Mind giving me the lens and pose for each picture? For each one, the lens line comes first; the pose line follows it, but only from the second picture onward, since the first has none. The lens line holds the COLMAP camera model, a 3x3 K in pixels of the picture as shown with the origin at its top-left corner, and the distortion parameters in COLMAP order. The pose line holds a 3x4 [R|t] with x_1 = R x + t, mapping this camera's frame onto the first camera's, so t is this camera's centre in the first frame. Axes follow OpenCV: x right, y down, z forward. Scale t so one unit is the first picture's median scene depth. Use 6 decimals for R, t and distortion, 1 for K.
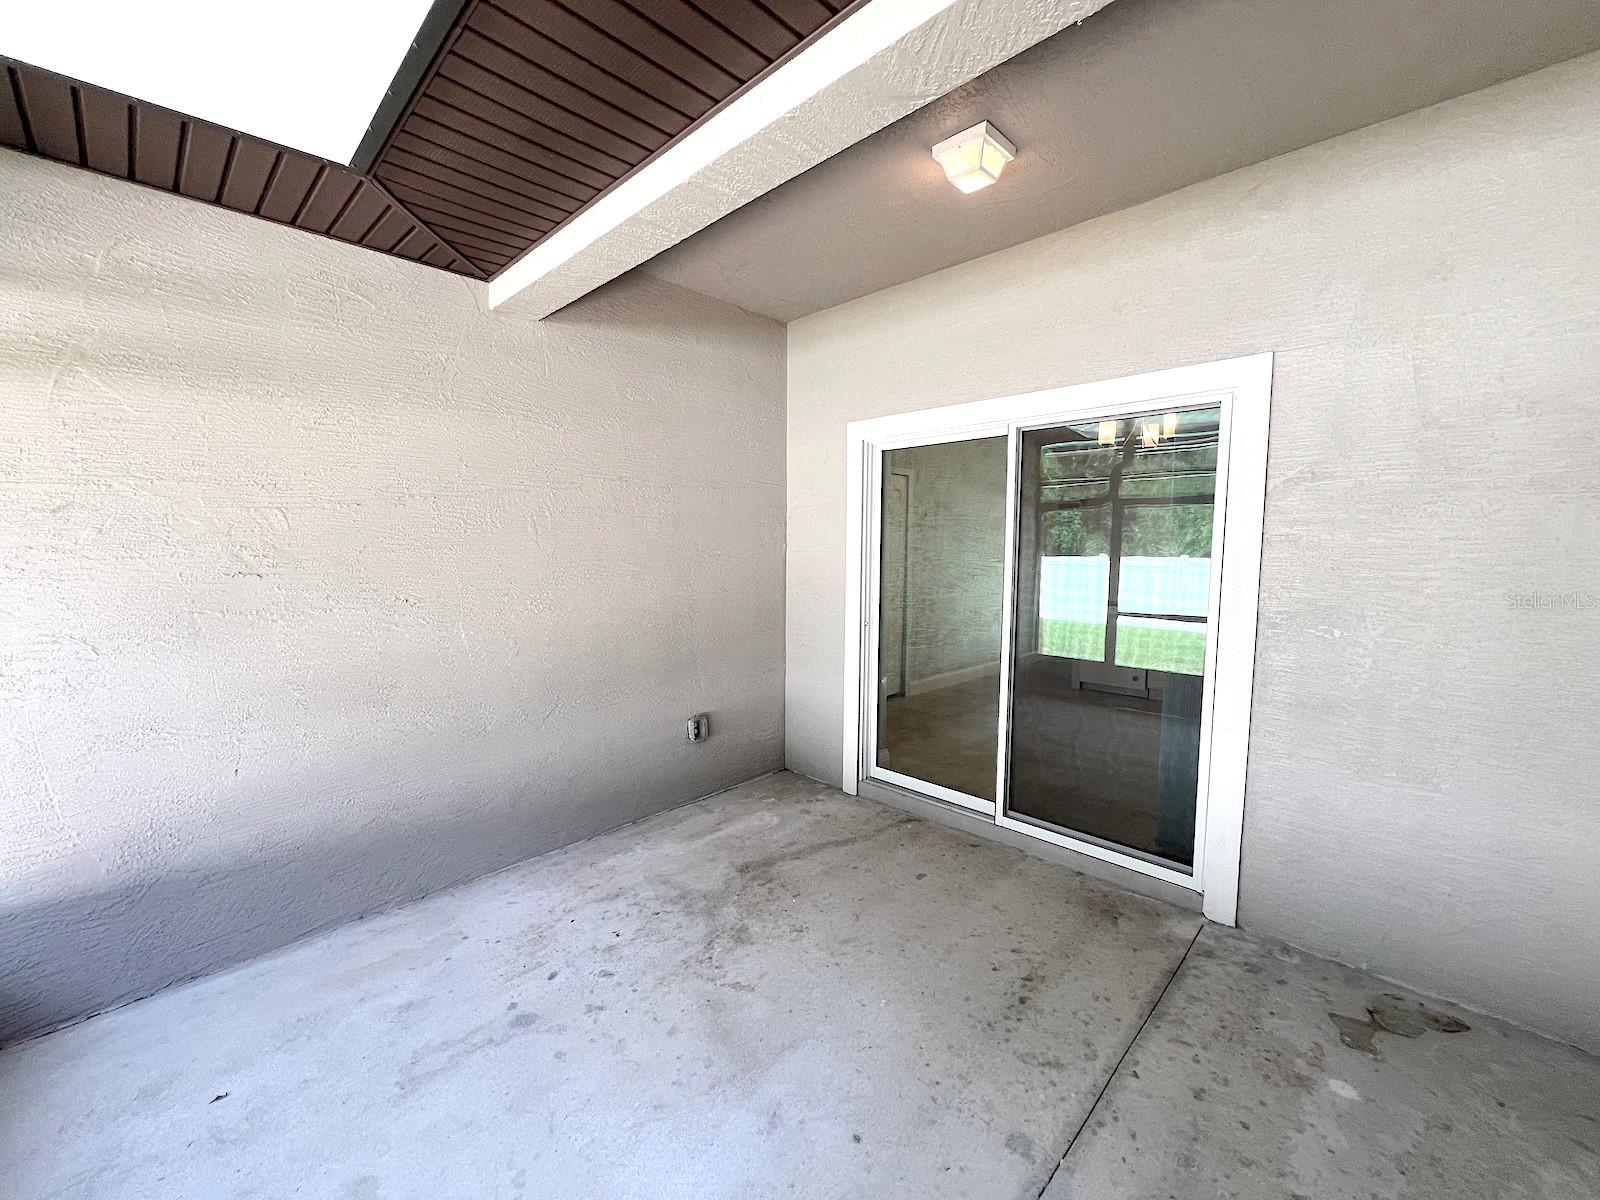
lens RADIAL K [[641.4, 0, 804.4], [0, 641.4, 603.0], [0, 0, 1]] dist [-0.002259, 0.000048]
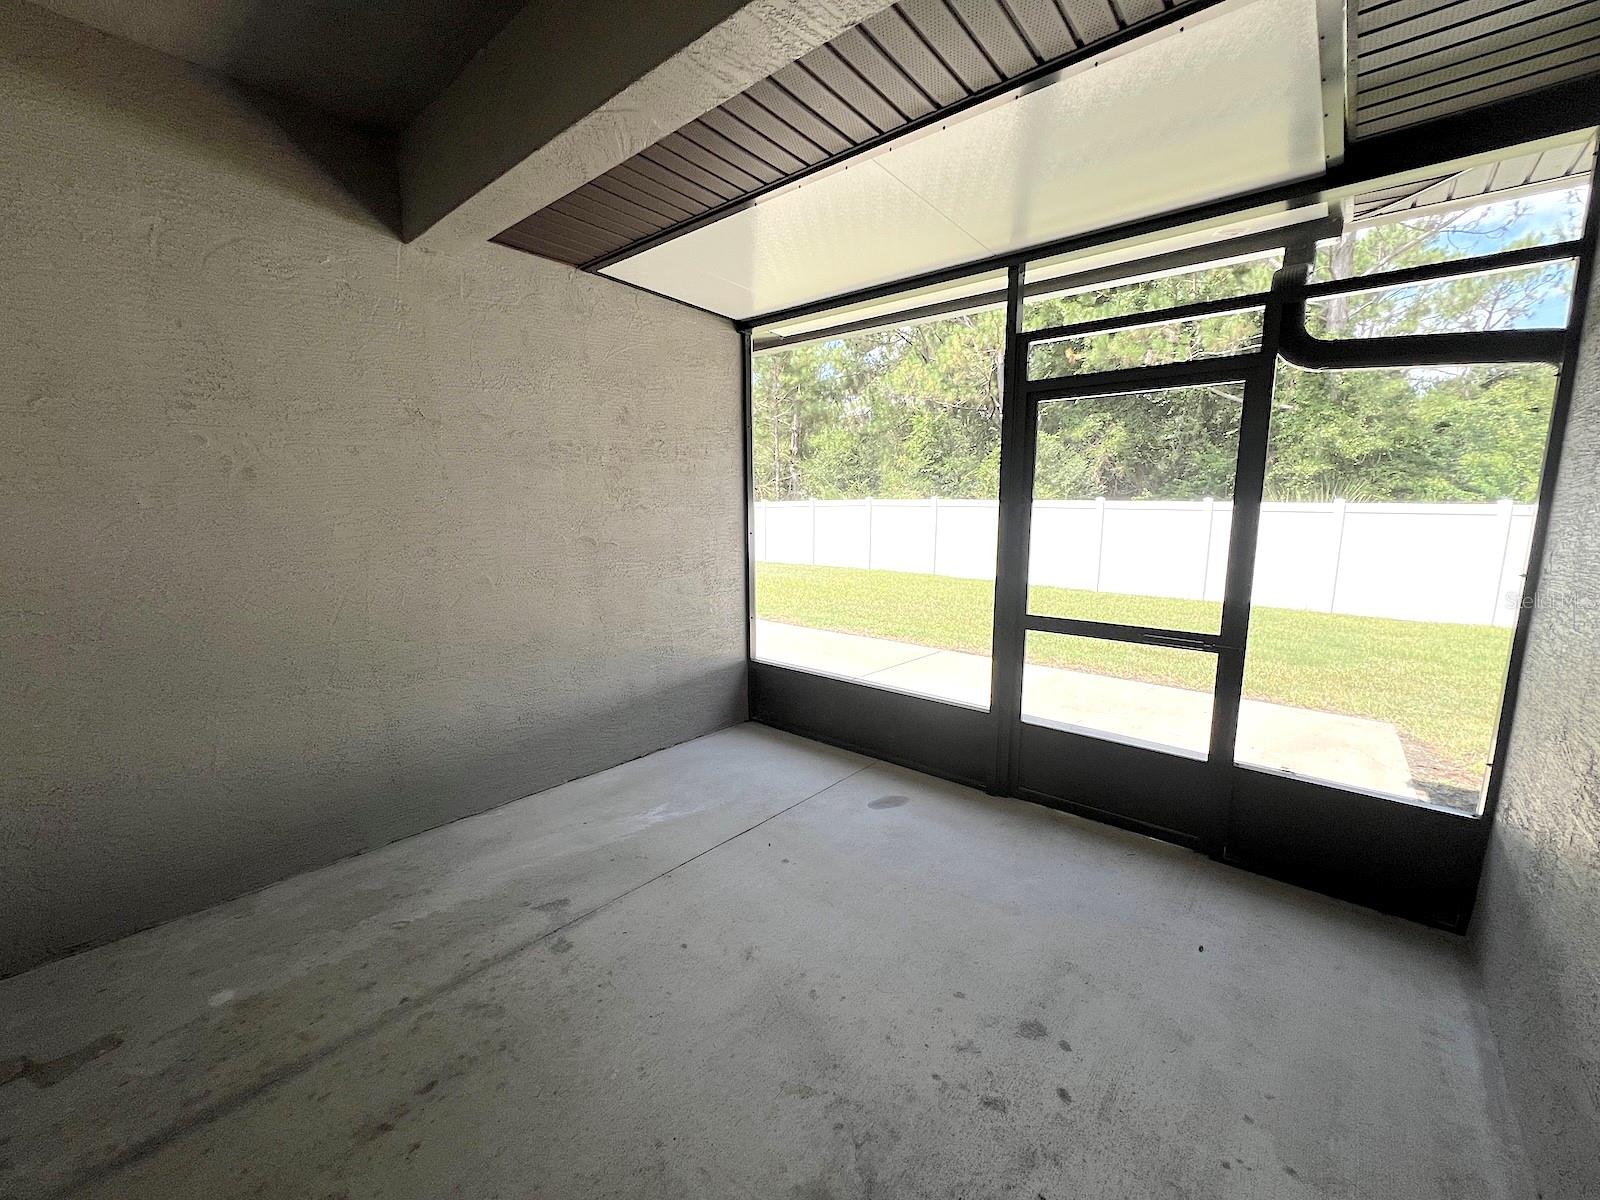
lens RADIAL K [[641.4, 0, 793.9], [0, 641.4, 598.5], [0, 0, 1]] dist [-0.002259, 0.000048]
pose [[-0.998343, 0.006808, -0.057134, -0.059464], [-0.007589, 0.968721, 0.248038, -0.150367], [0.057036, 0.248061, -0.967064, 1.711550]]
